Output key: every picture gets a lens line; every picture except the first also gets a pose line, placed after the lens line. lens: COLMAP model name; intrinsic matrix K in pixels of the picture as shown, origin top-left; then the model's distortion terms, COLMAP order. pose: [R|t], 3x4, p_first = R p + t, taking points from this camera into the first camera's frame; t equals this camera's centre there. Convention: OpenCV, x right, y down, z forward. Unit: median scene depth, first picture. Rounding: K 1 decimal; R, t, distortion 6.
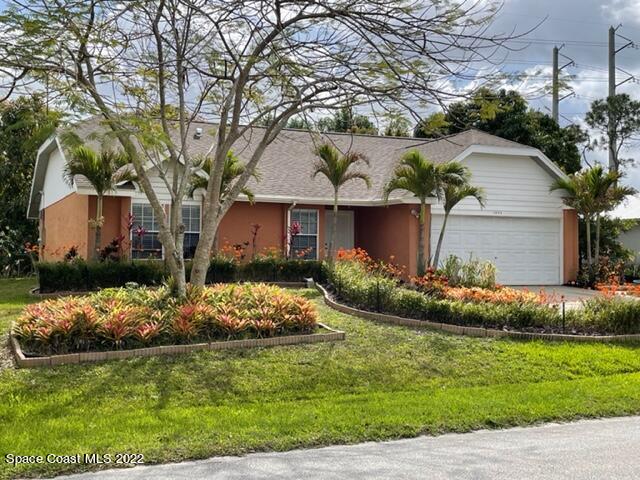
lens RADIAL K [[787.5, 0, 319.5], [0, 787.5, 234.9], [0, 0, 1]] dist [0.043408, 0.000000]
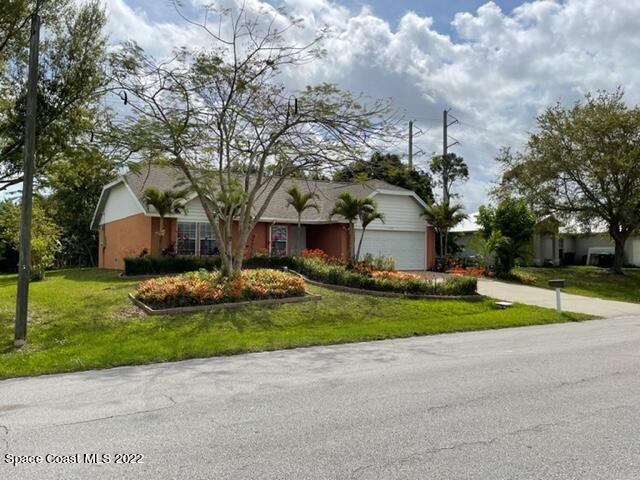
lens RADIAL K [[537.4, 0, 319.7], [0, 537.4, 246.0], [0, 0, 1]] dist [0.039970, 0.006739]
pose [[0.990913, 0.000123, 0.134506, -0.098138], [-0.001546, 0.999944, 0.010472, -0.001875], [-0.134497, -0.010585, 0.990857, -0.156089]]
